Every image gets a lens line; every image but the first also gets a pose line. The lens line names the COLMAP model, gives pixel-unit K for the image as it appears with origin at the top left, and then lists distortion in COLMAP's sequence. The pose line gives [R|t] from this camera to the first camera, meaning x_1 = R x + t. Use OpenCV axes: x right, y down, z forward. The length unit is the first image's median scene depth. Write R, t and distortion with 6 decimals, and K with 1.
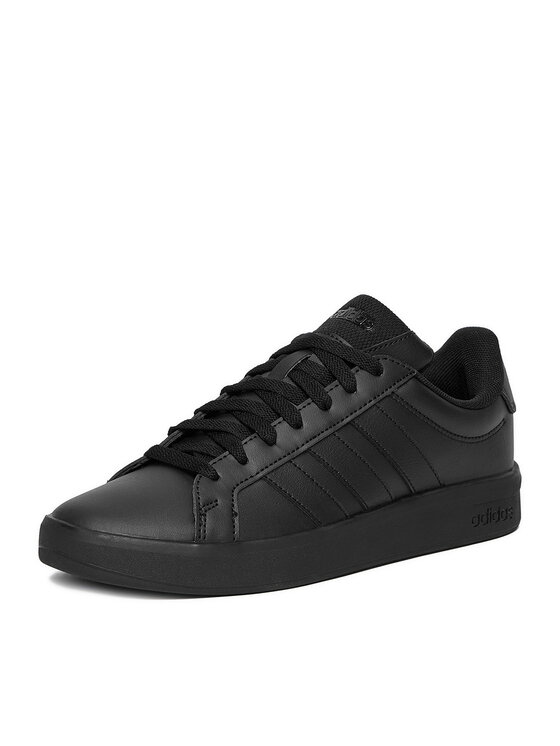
lens RADIAL K [[2195.4, 0, 279.9], [0, 2195.4, 372.9], [0, 0, 1]] dist [0.060955, 0.000000]
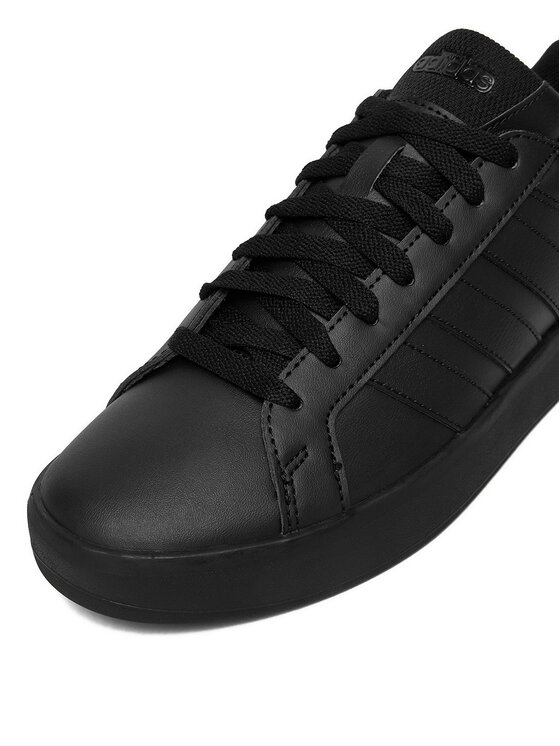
lens RADIAL K [[834.4, 0, 281.9], [0, 834.4, 372.8], [0, 0, 1]] dist [-0.083581, 0.000000]
pose [[0.988514, -0.150837, -0.009436, -0.028680], [0.139558, 0.887071, 0.440033, -0.061379], [-0.058002, -0.436295, 0.897932, 0.771448]]
